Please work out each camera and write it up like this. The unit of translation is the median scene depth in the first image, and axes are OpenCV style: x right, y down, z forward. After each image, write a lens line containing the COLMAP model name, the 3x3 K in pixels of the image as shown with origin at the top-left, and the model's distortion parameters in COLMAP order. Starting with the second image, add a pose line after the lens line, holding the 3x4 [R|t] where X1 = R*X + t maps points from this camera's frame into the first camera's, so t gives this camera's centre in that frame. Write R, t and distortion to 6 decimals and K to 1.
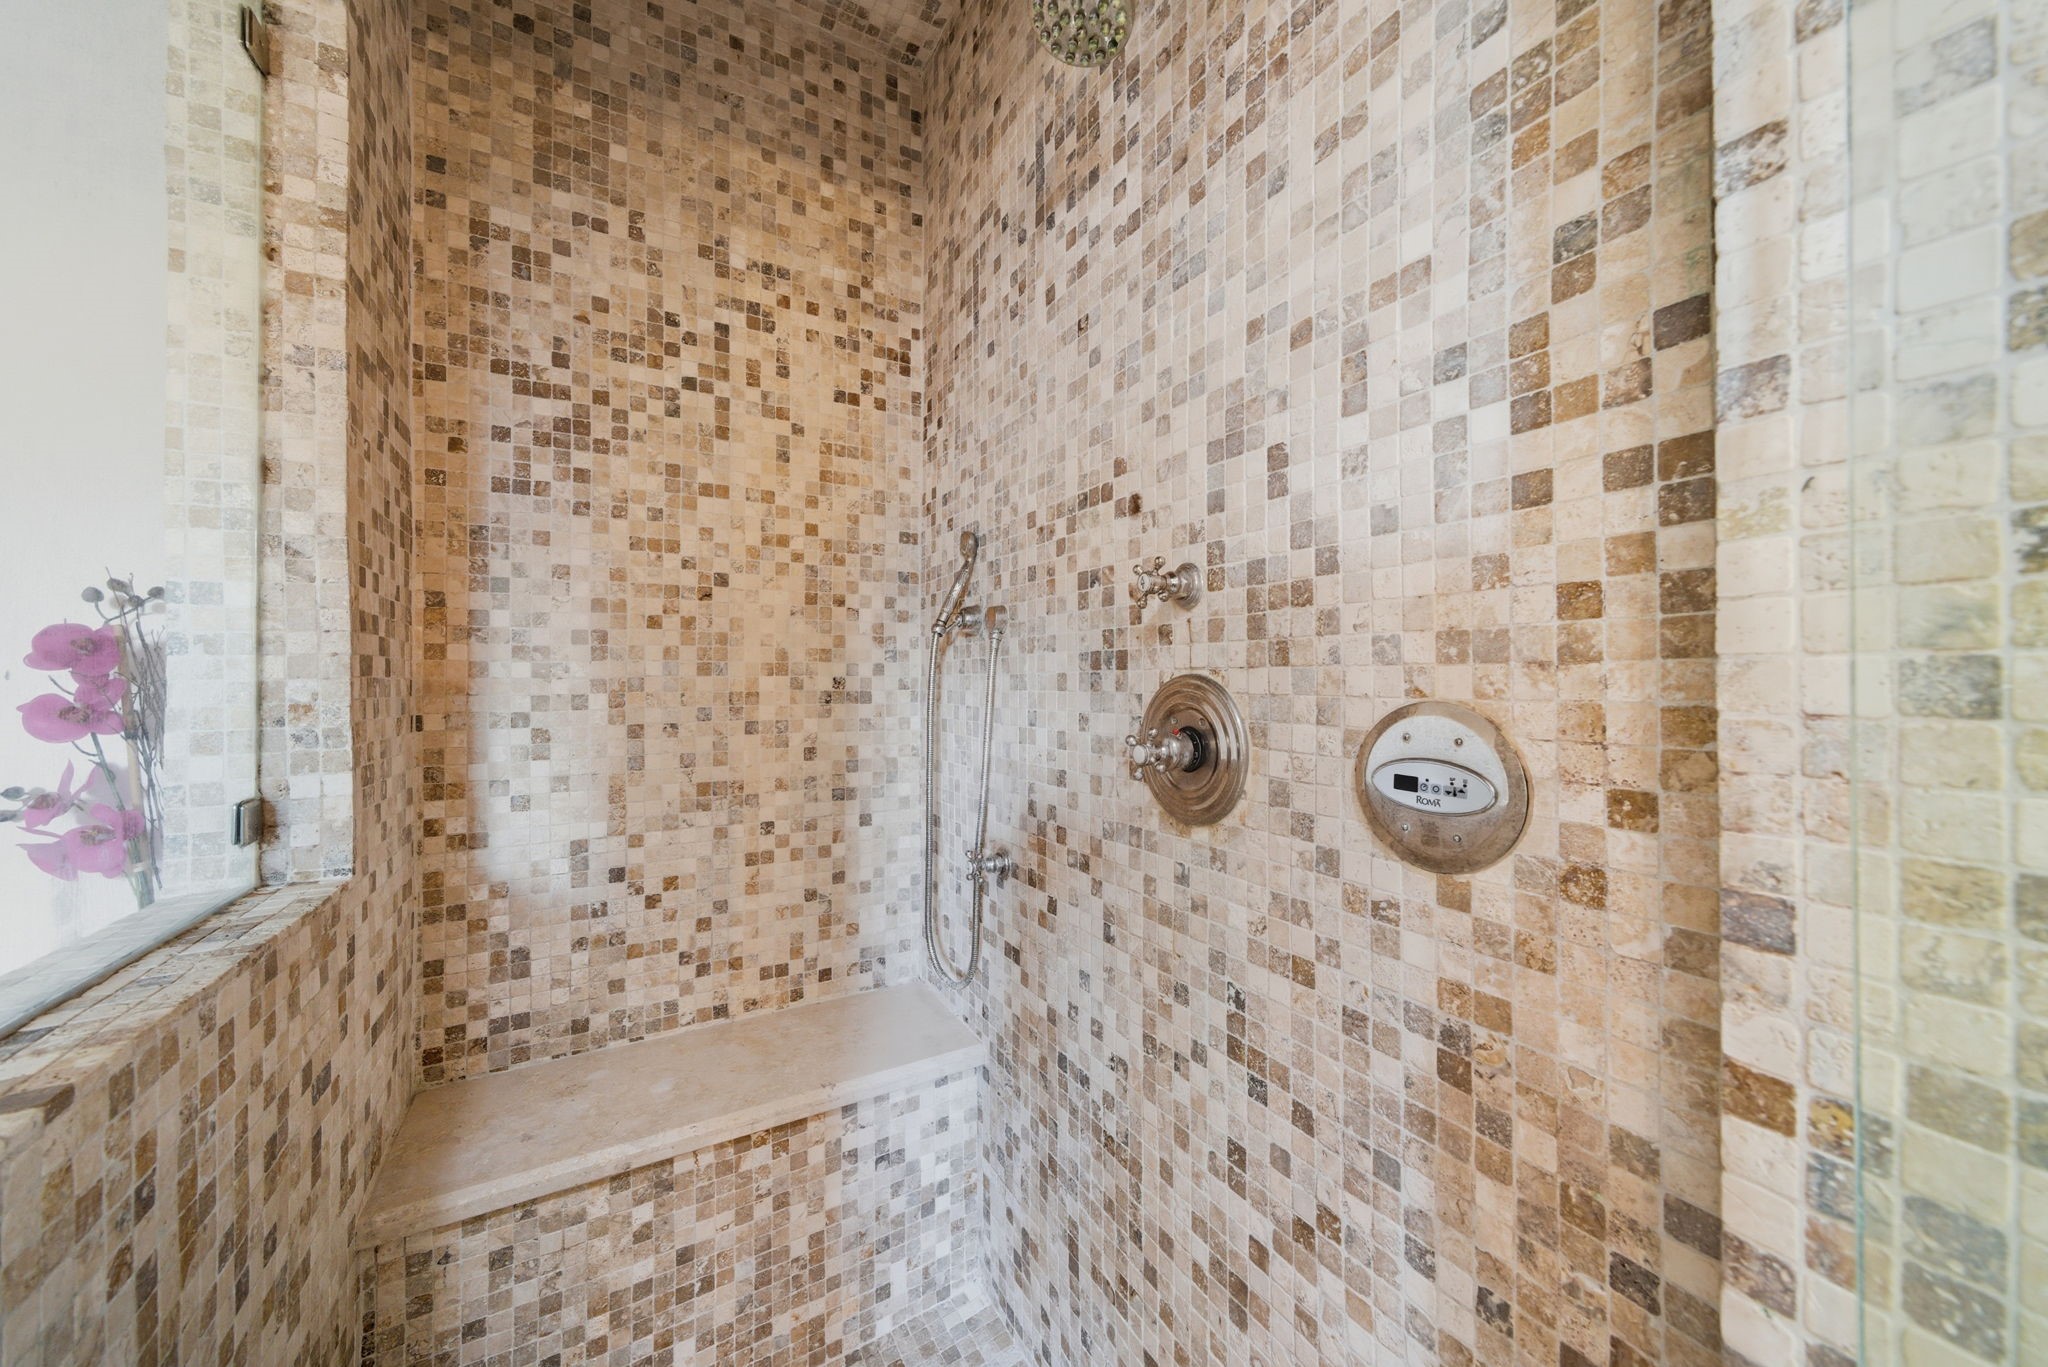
lens RADIAL K [[817.8, 0, 1024.7], [0, 817.8, 676.5], [0, 0, 1]] dist [-0.024539, 0.012473]
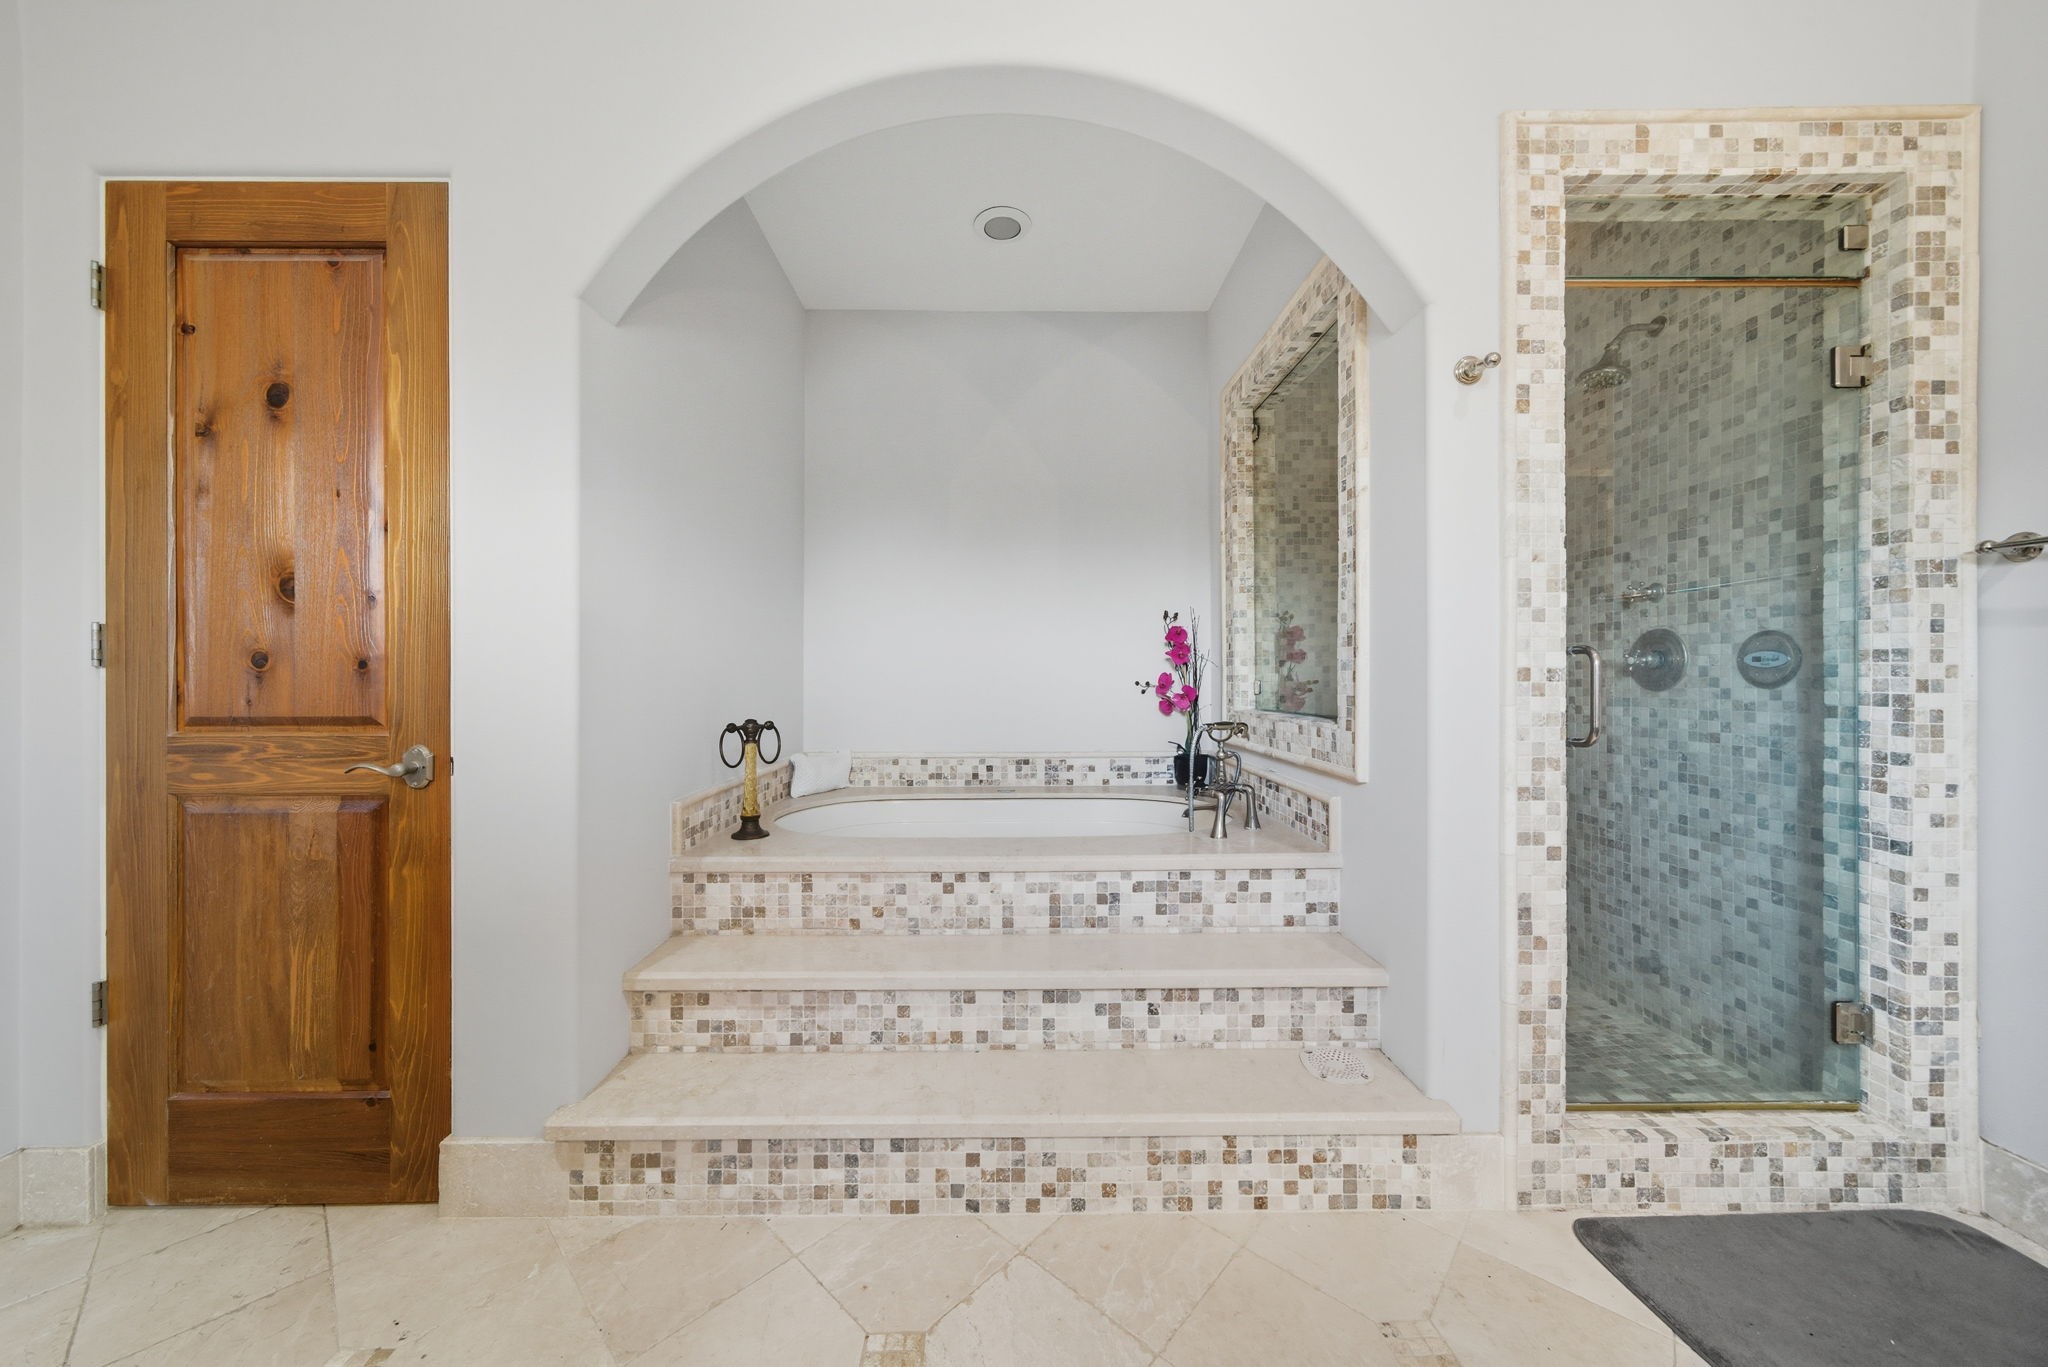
lens RADIAL K [[708.4, 0, 1003.9], [0, 708.4, 676.9], [0, 0, 1]] dist [-0.016559, 0.007249]
pose [[0.845820, -0.000211, -0.533469, -0.352826], [0.005442, 0.999951, 0.008233, 0.120920], [0.533441, -0.009867, 0.845780, -1.931292]]
